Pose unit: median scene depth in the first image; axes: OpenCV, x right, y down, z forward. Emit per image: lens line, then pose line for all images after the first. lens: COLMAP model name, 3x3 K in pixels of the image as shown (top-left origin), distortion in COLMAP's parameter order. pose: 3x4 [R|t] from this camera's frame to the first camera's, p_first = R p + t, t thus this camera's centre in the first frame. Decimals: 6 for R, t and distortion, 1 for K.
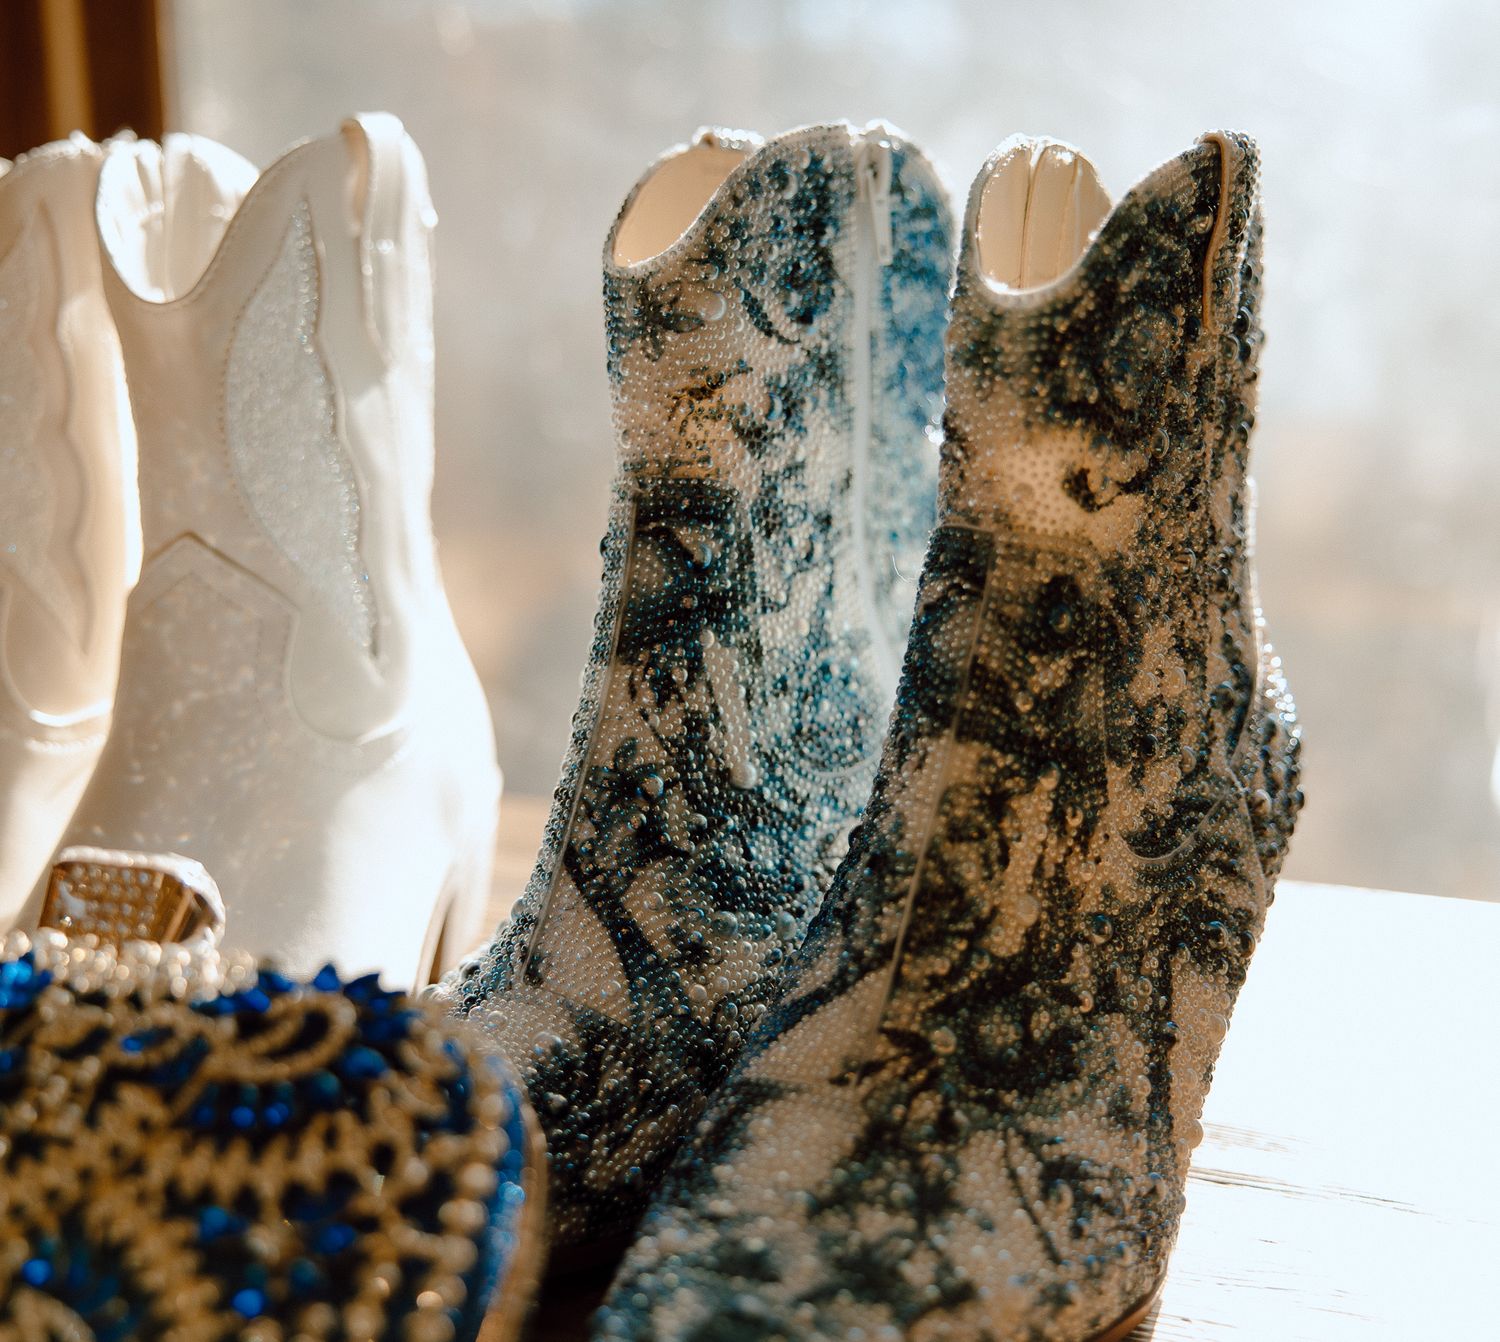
lens RADIAL K [[2259.7, 0, 746.8], [0, 2259.7, 665.3], [0, 0, 1]] dist [-0.043470, 0.000000]
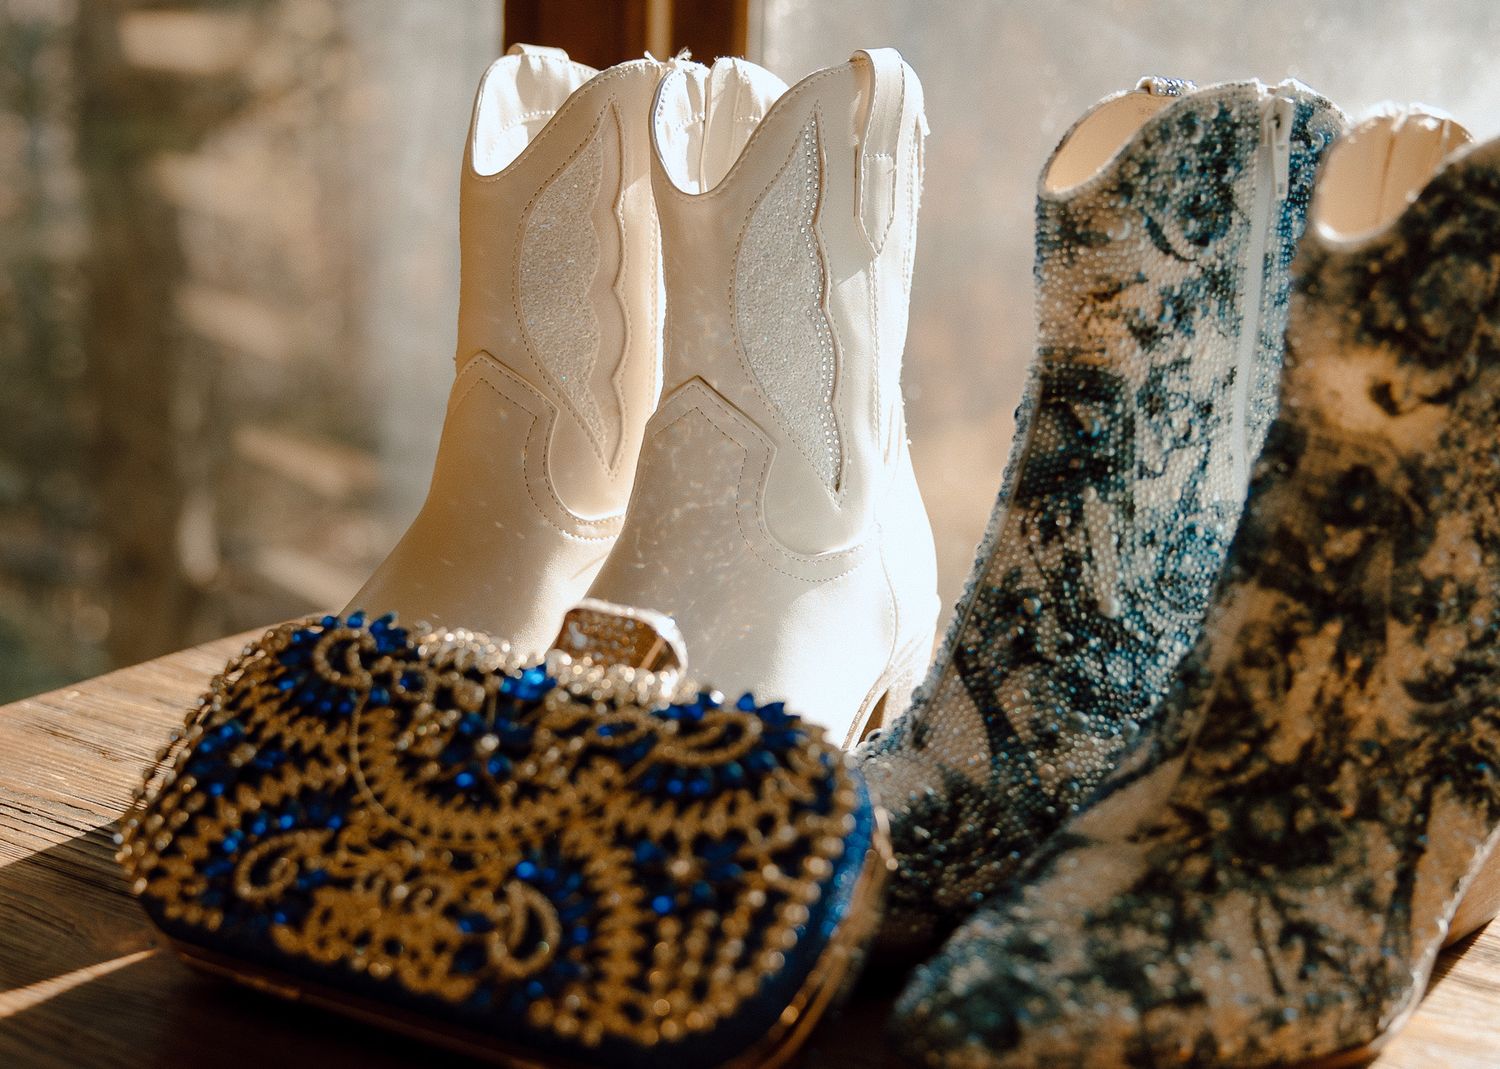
lens RADIAL K [[2389.5, 0, 748.4], [0, 2389.5, 538.7], [0, 0, 1]] dist [-0.083160, 0.000000]
pose [[0.967000, 0.094076, -0.236772, 0.120982], [-0.095024, 0.995447, 0.007431, 0.021860], [0.236393, 0.015313, 0.971537, -0.337215]]
